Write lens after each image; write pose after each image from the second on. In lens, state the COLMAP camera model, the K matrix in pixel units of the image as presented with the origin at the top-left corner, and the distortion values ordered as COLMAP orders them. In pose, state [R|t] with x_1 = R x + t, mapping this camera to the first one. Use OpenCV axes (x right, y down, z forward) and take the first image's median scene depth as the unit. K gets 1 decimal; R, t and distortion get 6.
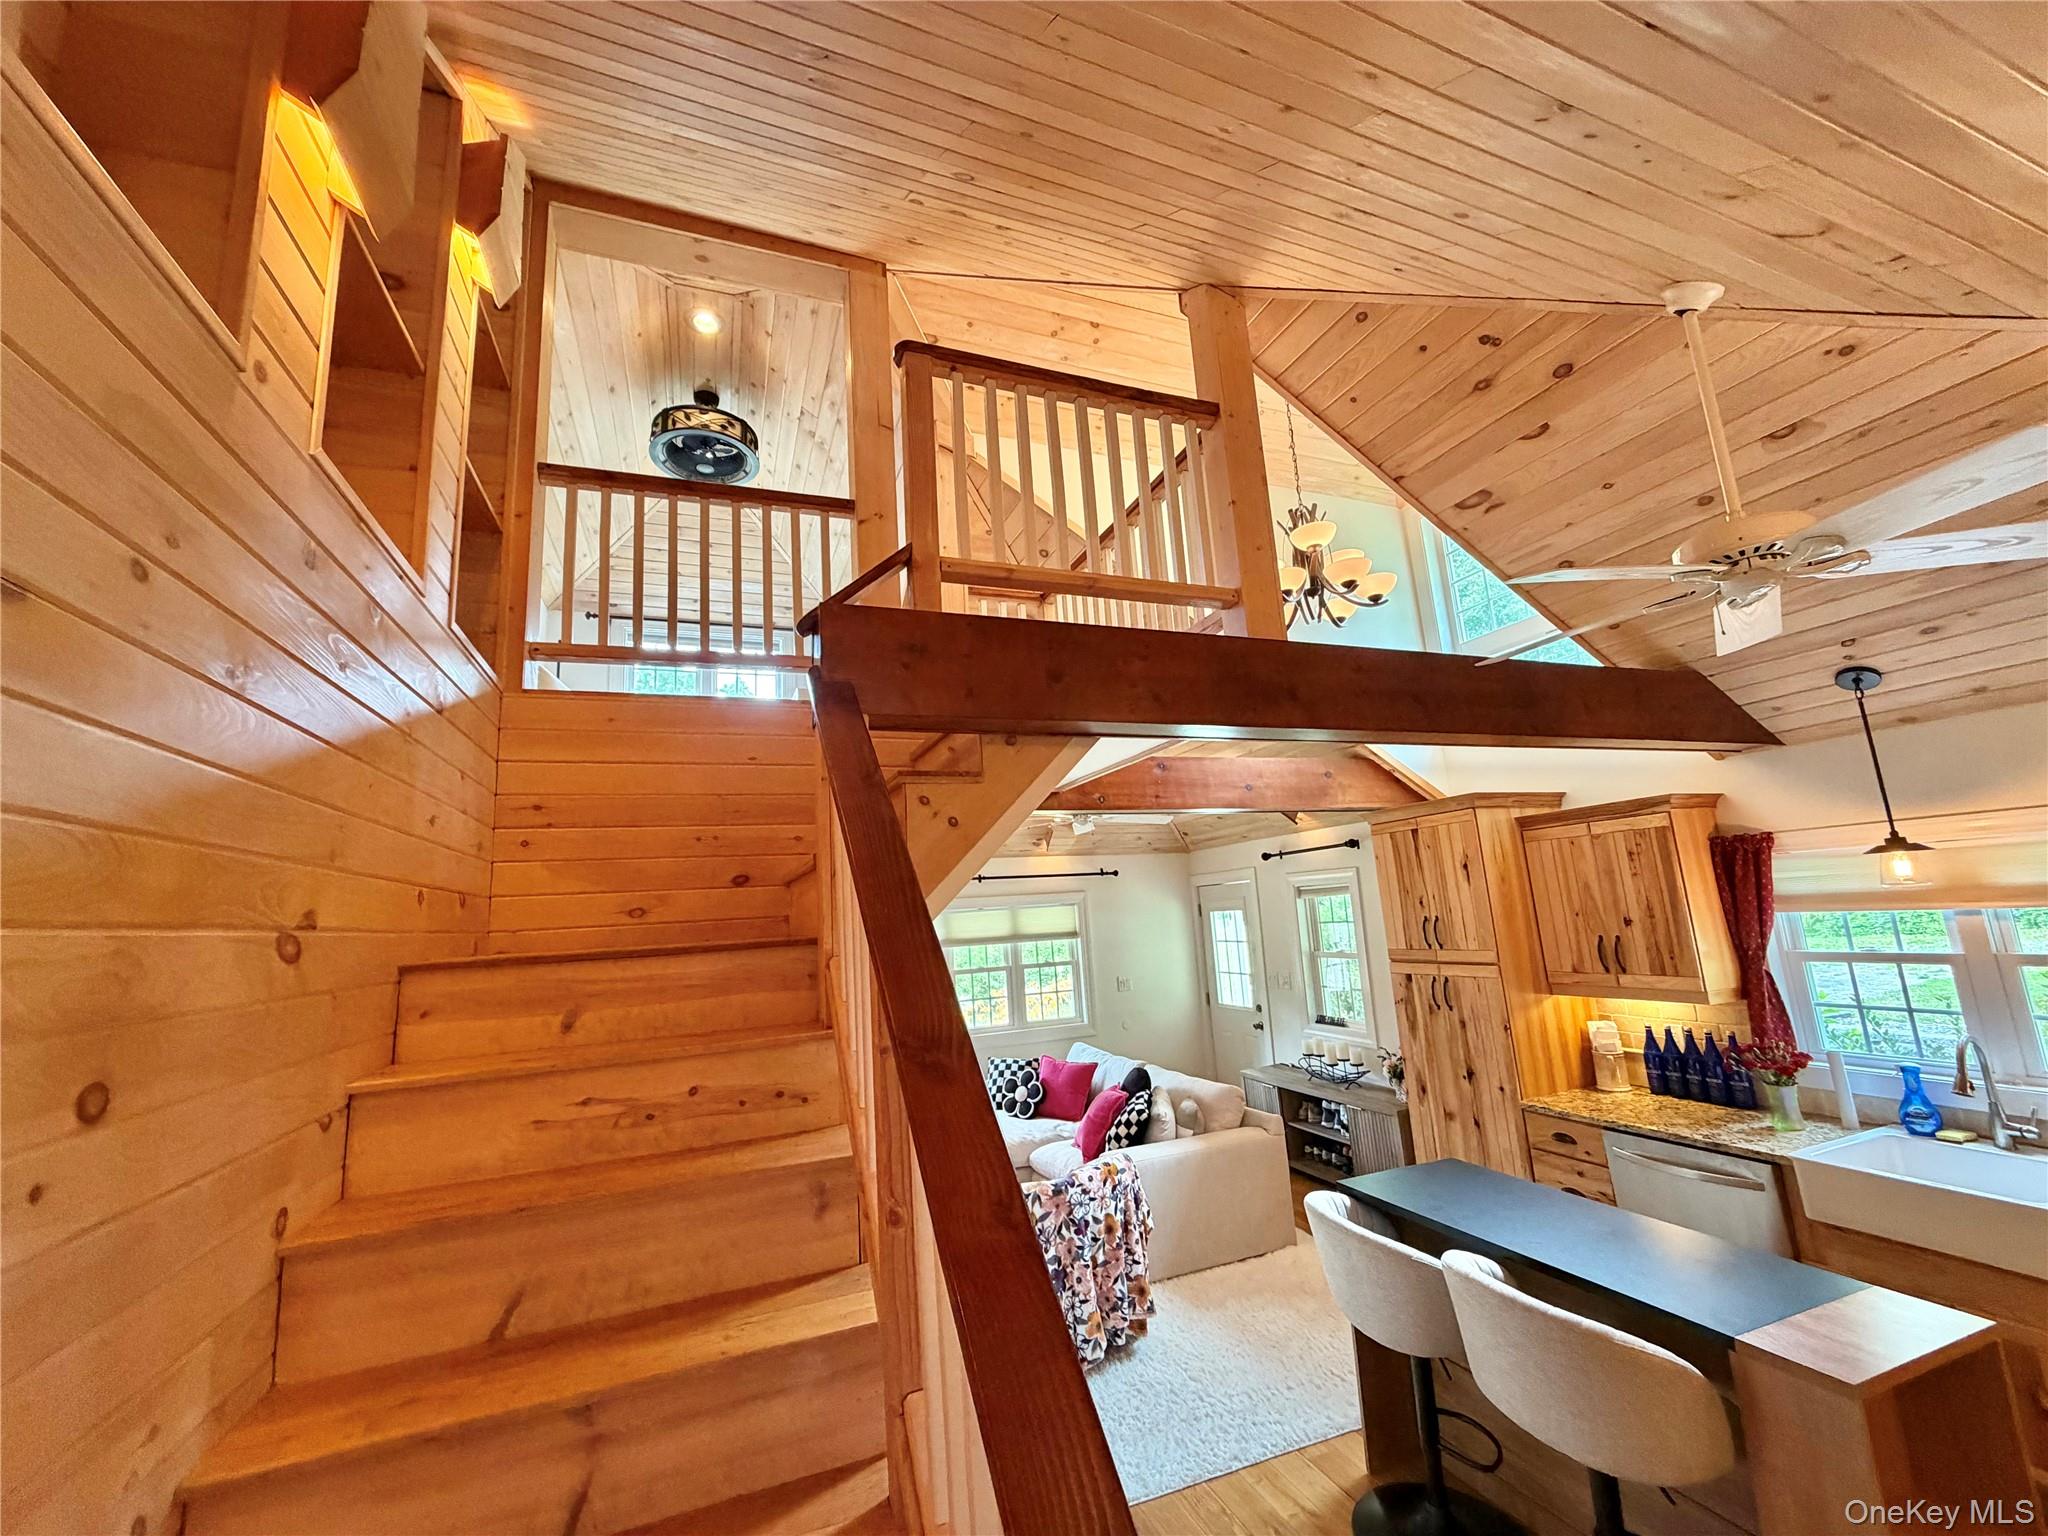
lens RADIAL K [[814.3, 0, 1019.5], [0, 814.3, 770.1], [0, 0, 1]] dist [0.000249, -0.000130]
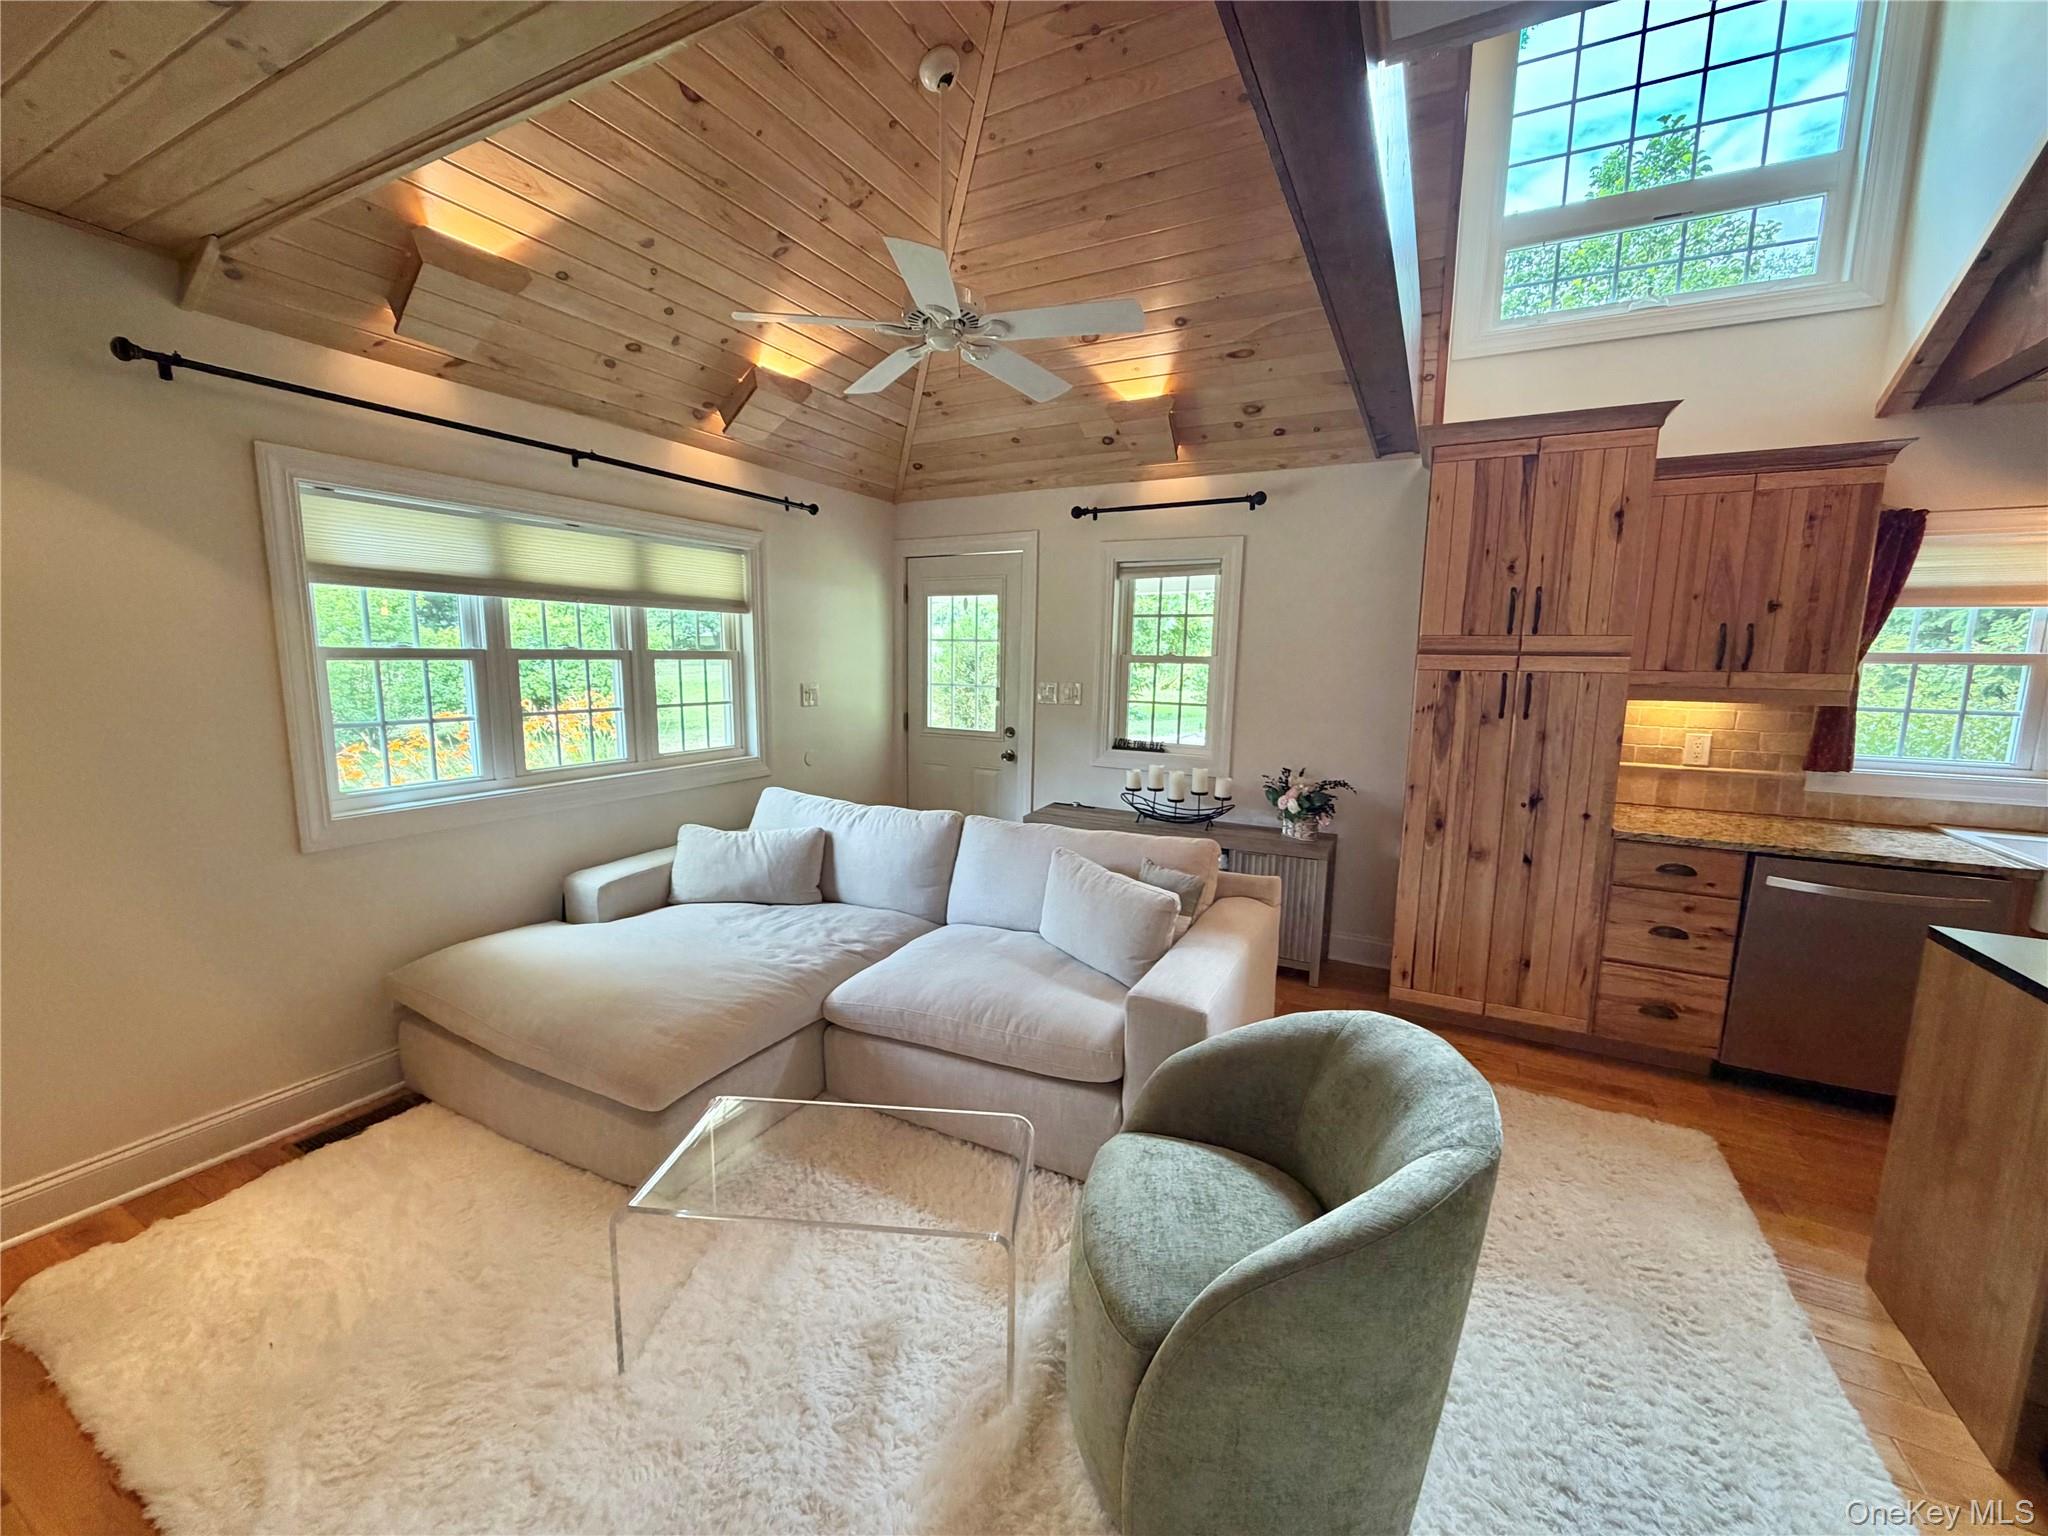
lens RADIAL K [[814.3, 0, 1019.5], [0, 814.3, 767.7], [0, 0, 1]] dist [0.000249, -0.000130]
pose [[0.742569, -0.023341, 0.669363, -0.290780], [-0.176990, 0.957029, 0.229719, 0.250899], [-0.645961, -0.289052, 0.706529, 0.768327]]
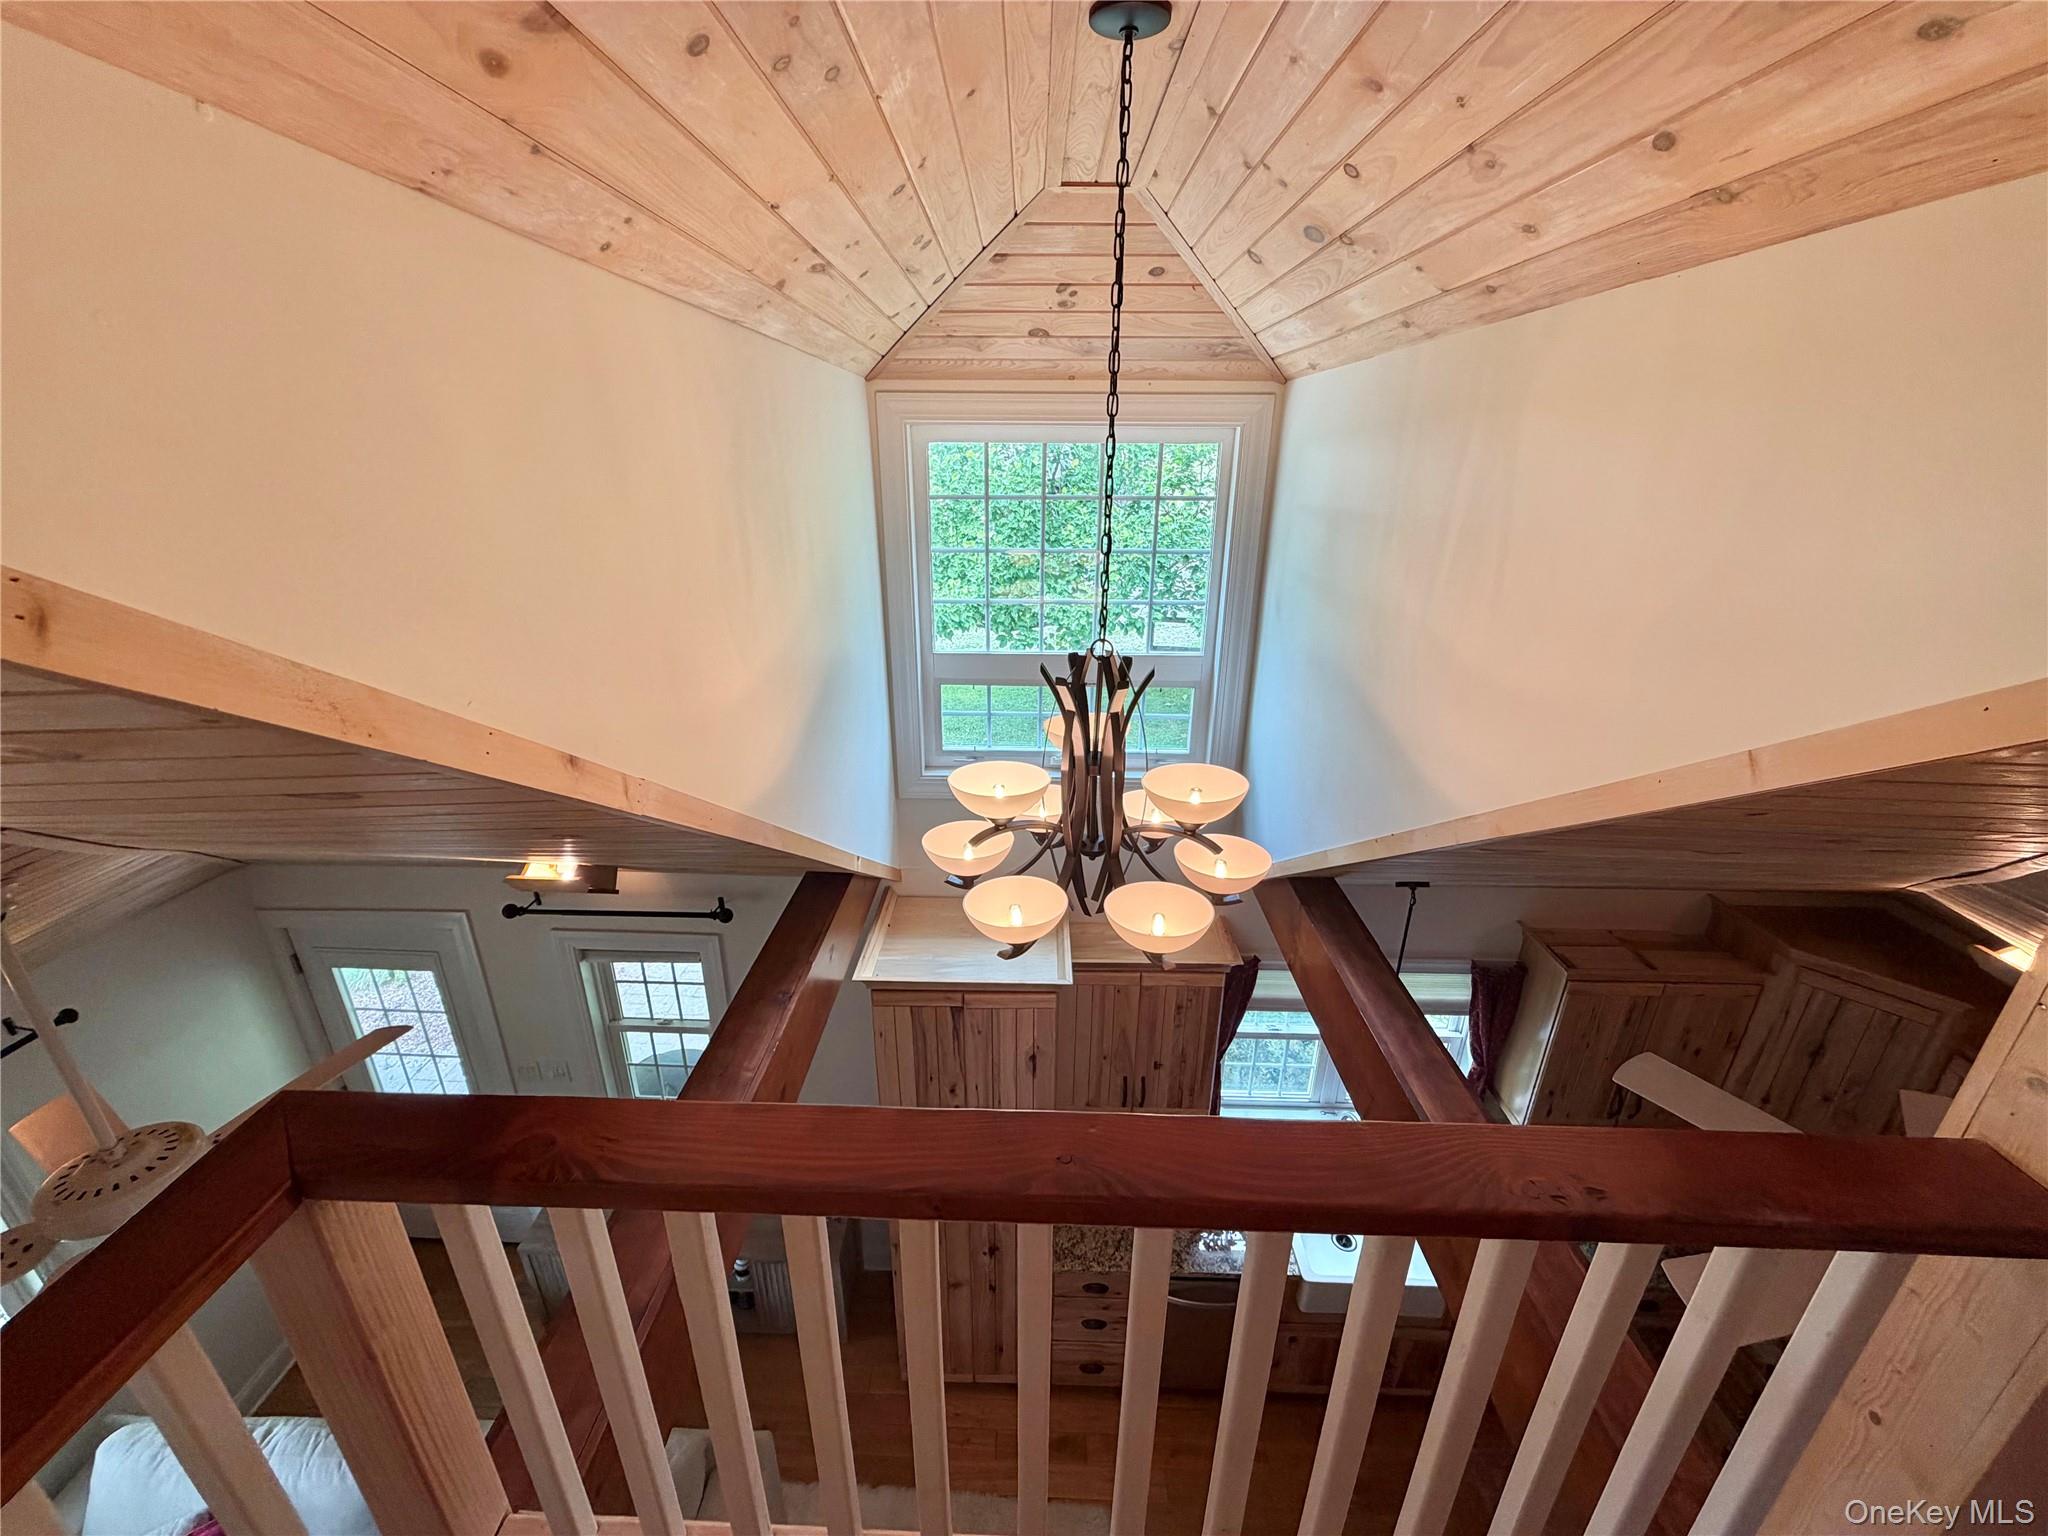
lens RADIAL K [[814.3, 0, 1018.1], [0, 814.3, 769.5], [0, 0, 1]] dist [0.000249, -0.000130]
pose [[0.381134, -0.283272, 0.880053, -0.039716], [-0.190811, 0.907307, 0.374681, -0.393633], [-0.904615, -0.310727, 0.291754, 0.864372]]
